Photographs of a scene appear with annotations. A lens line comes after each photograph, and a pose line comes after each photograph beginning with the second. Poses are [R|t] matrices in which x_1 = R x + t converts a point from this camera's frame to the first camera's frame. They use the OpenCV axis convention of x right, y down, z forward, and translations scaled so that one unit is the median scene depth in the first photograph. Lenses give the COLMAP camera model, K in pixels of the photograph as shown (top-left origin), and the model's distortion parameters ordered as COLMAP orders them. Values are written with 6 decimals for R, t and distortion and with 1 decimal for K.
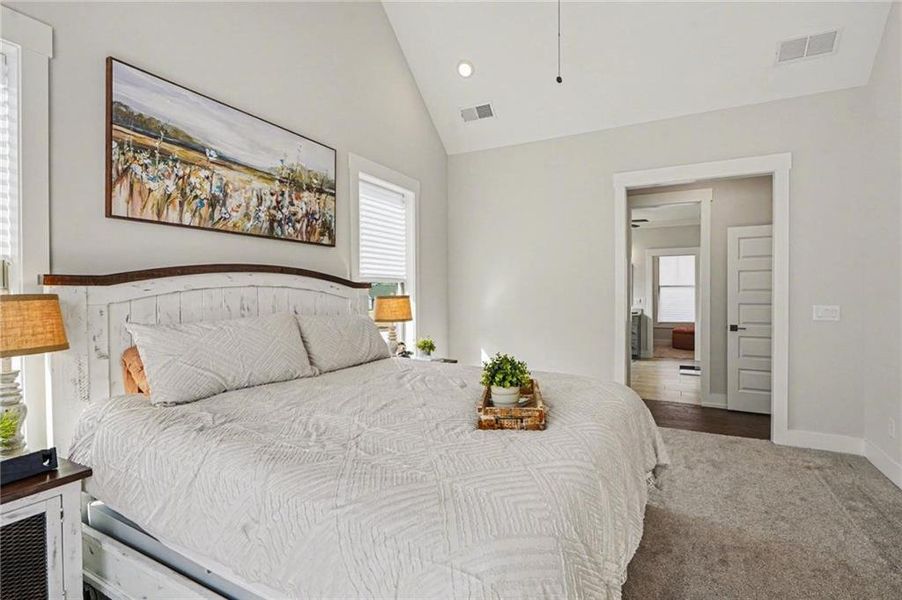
lens RADIAL K [[427.8, 0, 452.4], [0, 427.8, 300.0], [0, 0, 1]] dist [-0.007405, -0.001290]
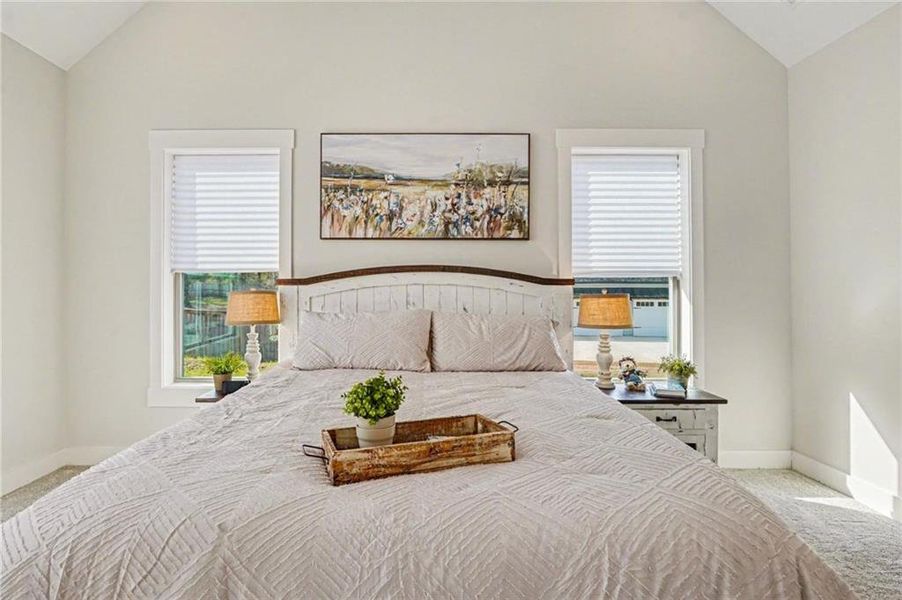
lens RADIAL K [[427.8, 0, 452.1], [0, 427.8, 291.7], [0, 0, 1]] dist [-0.007405, -0.001290]
pose [[0.465409, -0.000059, -0.885096, 0.589752], [-0.017566, 0.999802, -0.009304, -0.003836], [0.884921, 0.019878, 0.465316, 0.564421]]
